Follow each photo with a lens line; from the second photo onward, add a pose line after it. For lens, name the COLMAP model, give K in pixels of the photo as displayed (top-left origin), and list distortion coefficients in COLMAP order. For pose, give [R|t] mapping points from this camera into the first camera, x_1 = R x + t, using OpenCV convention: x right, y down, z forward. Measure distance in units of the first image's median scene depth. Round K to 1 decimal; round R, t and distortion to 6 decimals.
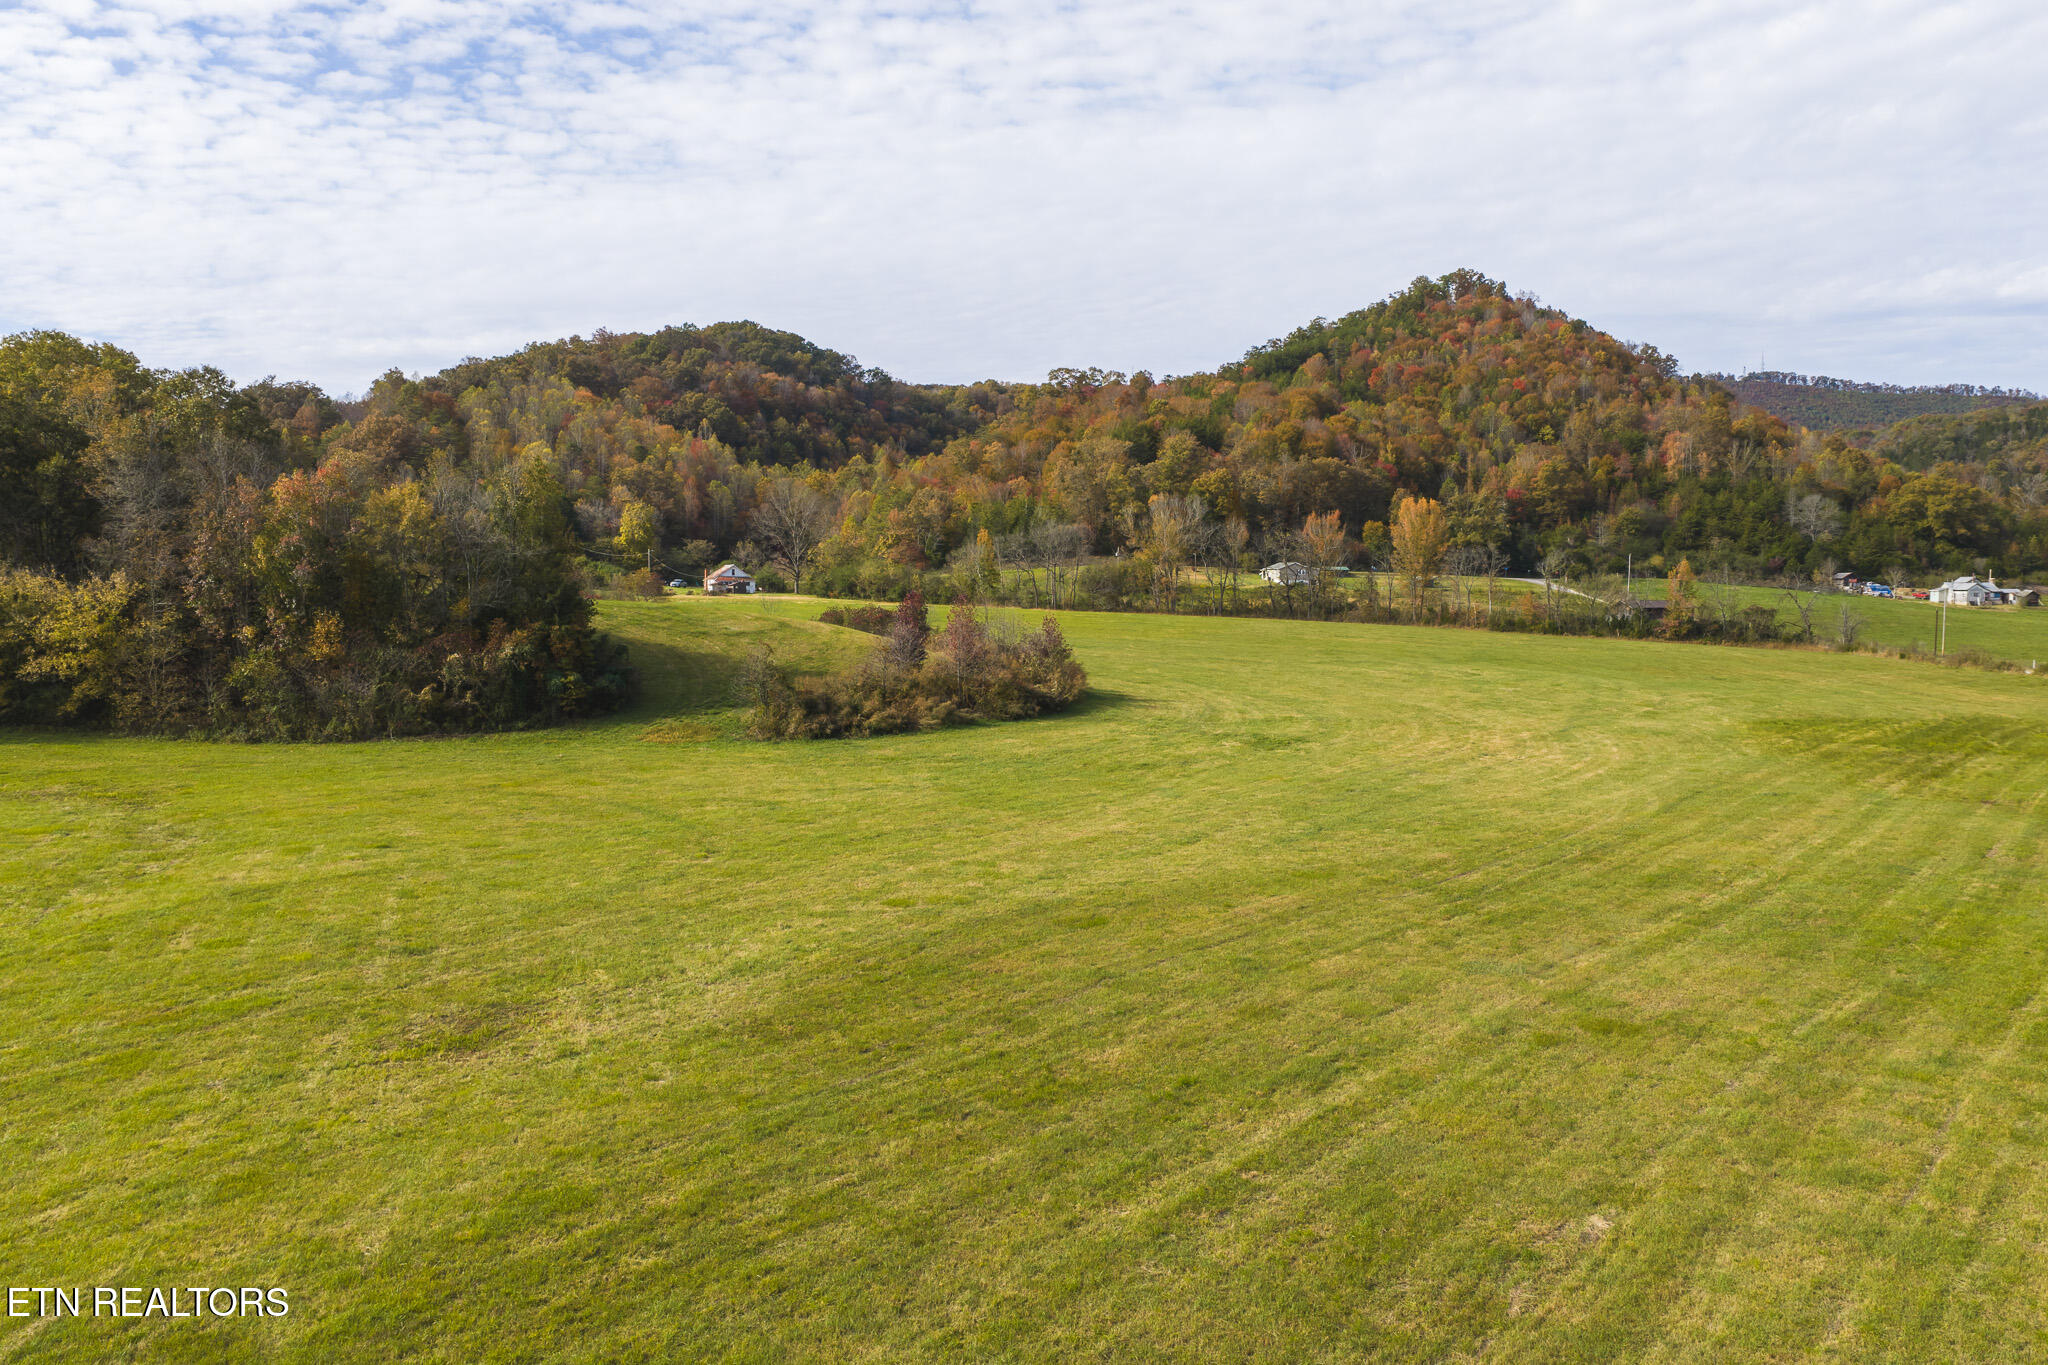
lens RADIAL K [[1690.6, 0, 1025.1], [0, 1690.6, 693.9], [0, 0, 1]] dist [0.012204, -0.015438]
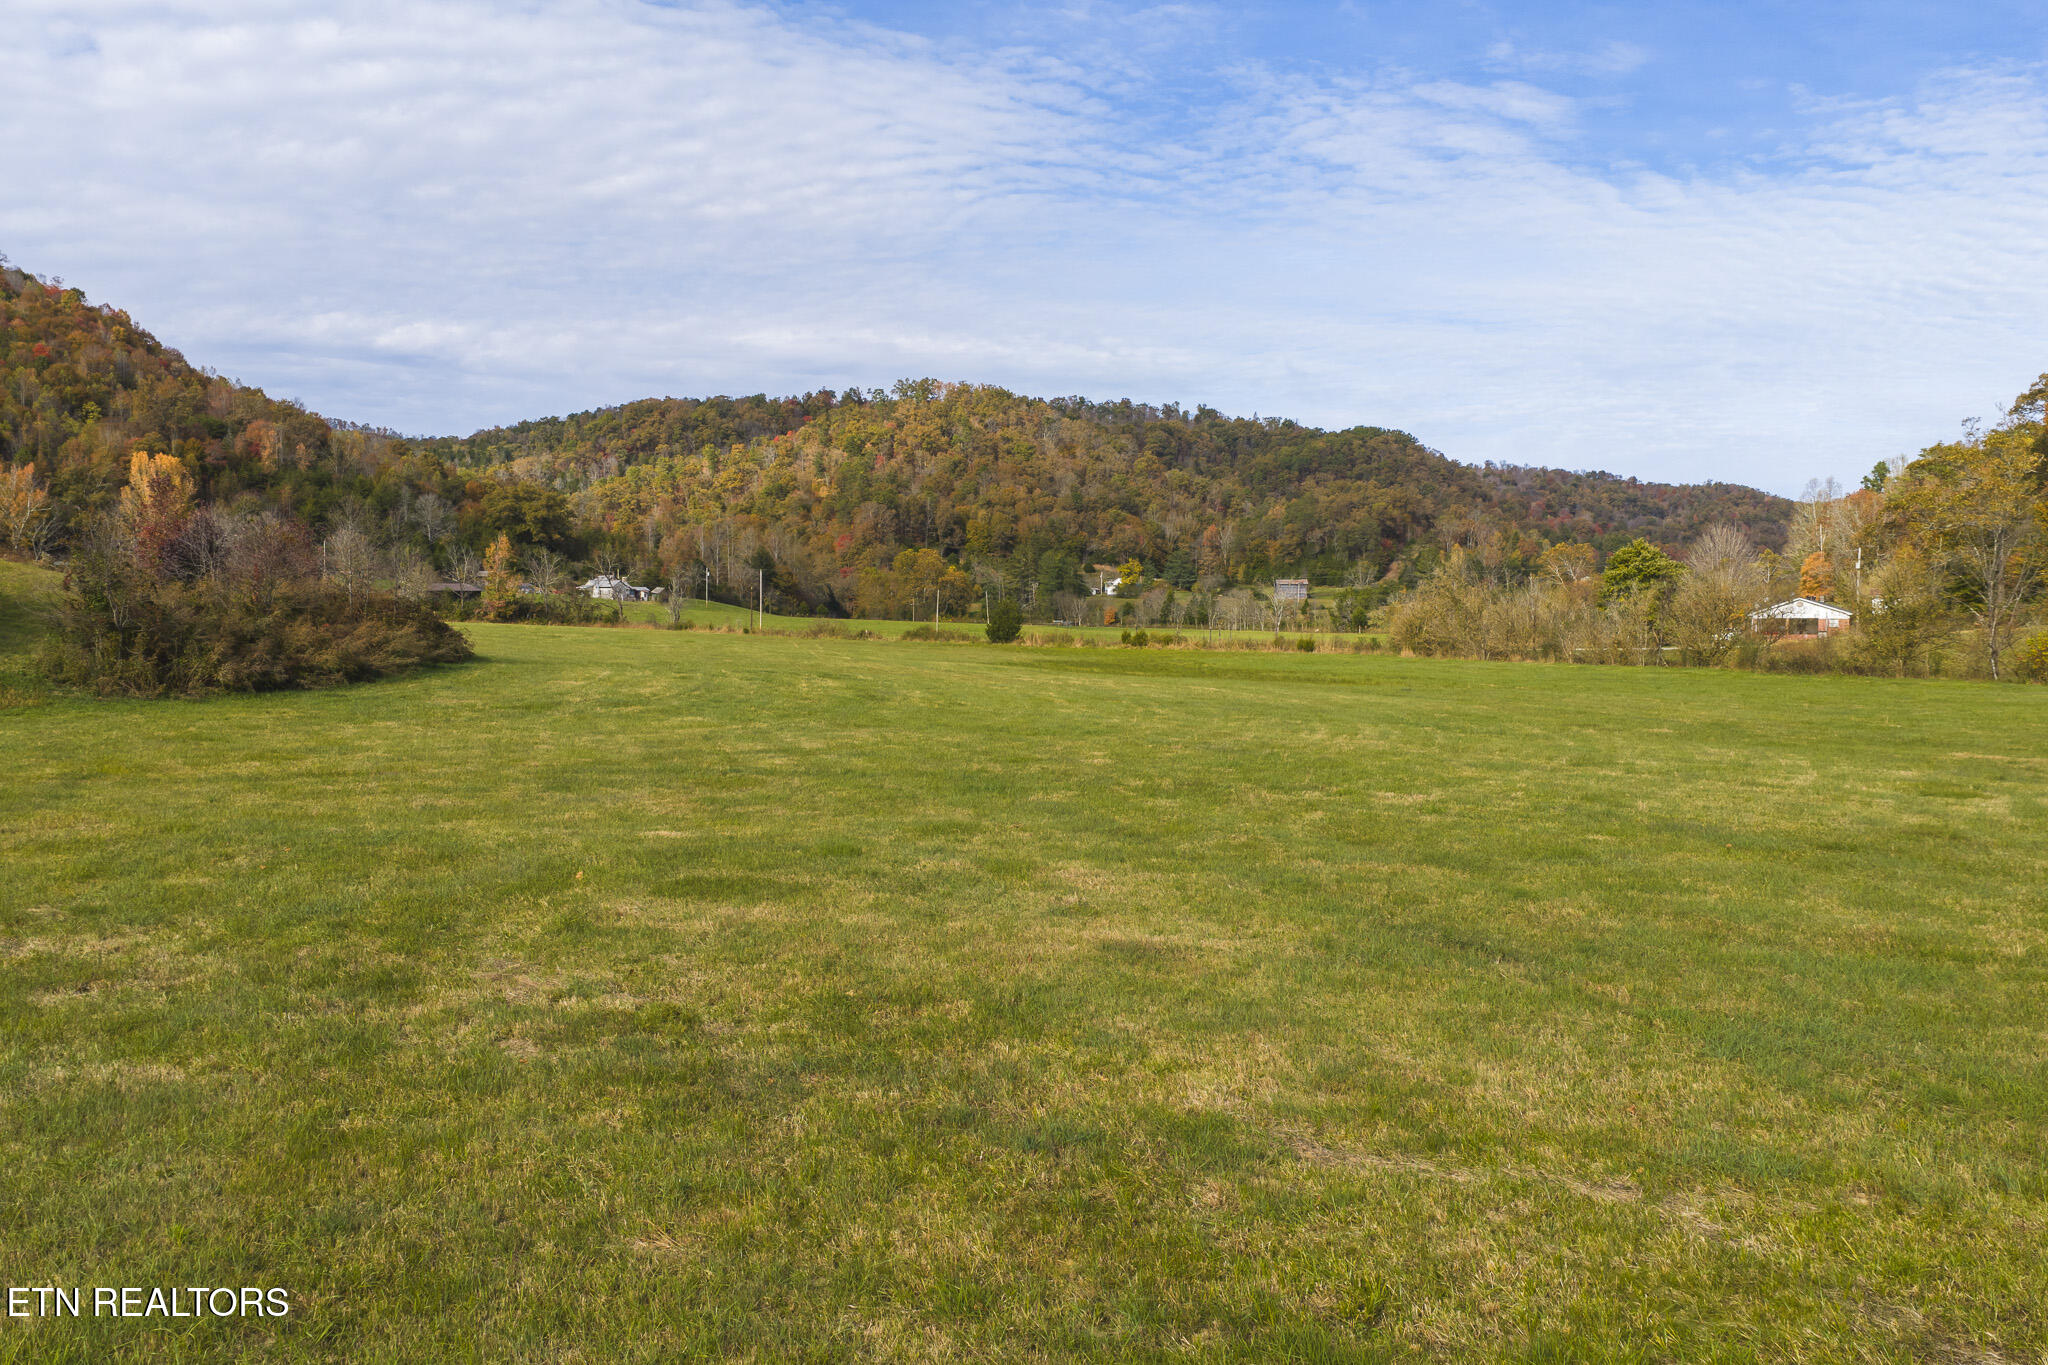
lens RADIAL K [[1690.6, 0, 1017.1], [0, 1690.6, 672.3], [0, 0, 1]] dist [0.012204, -0.015438]
pose [[0.617964, -0.025584, 0.785790, -0.134729], [0.048878, 0.998787, -0.005921, 0.011740], [-0.784685, 0.042067, 0.618465, 0.172631]]
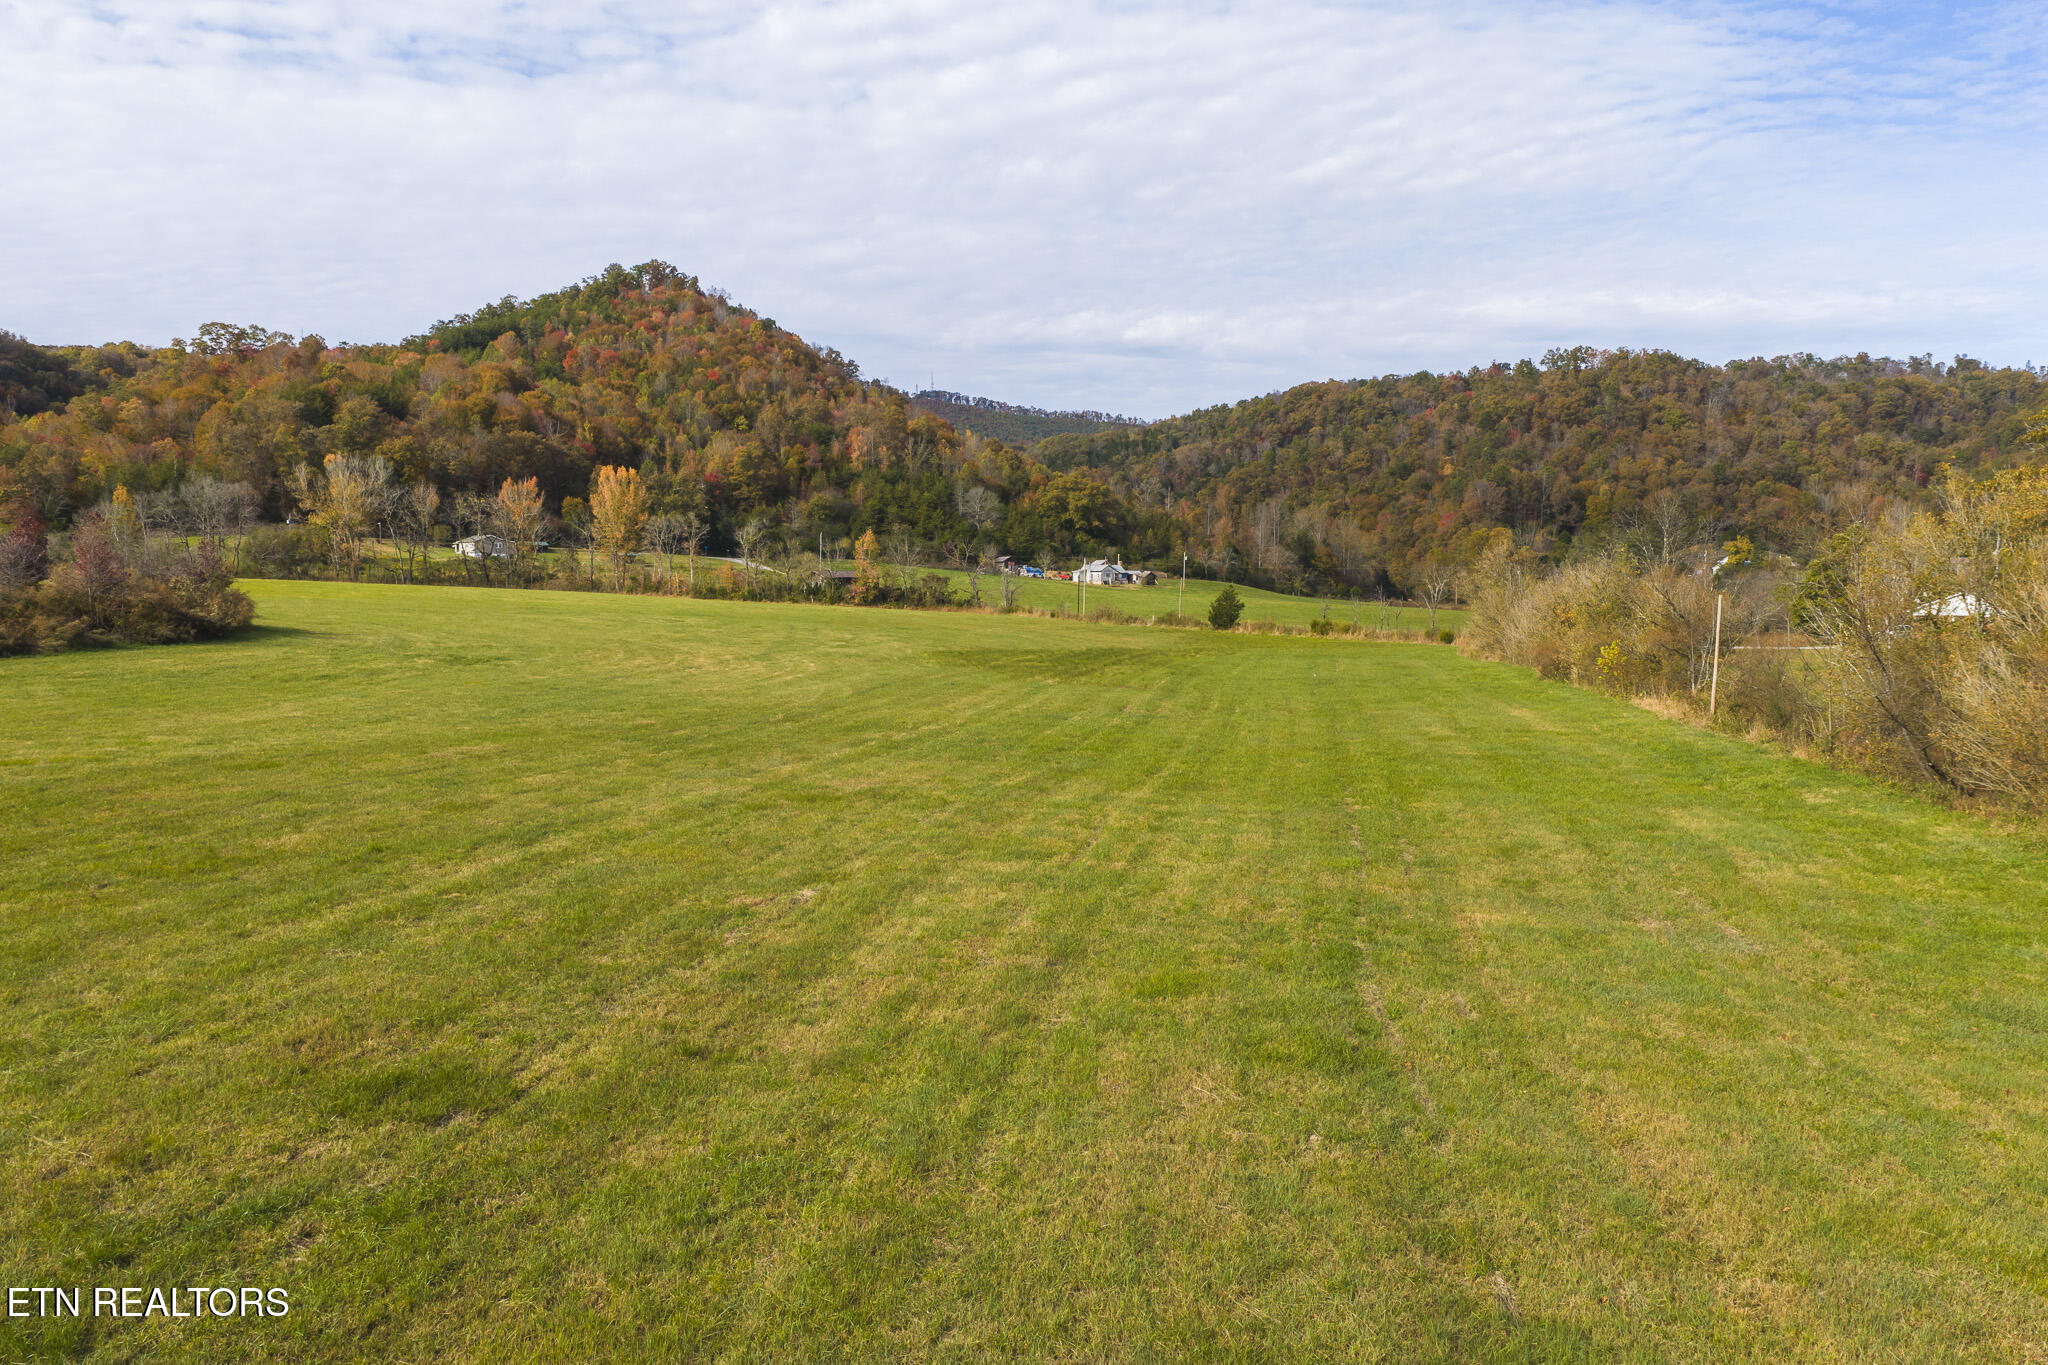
lens RADIAL K [[1690.6, 0, 1034.3], [0, 1690.6, 701.8], [0, 0, 1]] dist [0.012204, -0.015438]
pose [[0.892781, -0.025821, 0.449750, 0.000268], [0.024553, 0.999661, 0.008654, 0.018129], [-0.449821, 0.003316, 0.893113, 0.001918]]
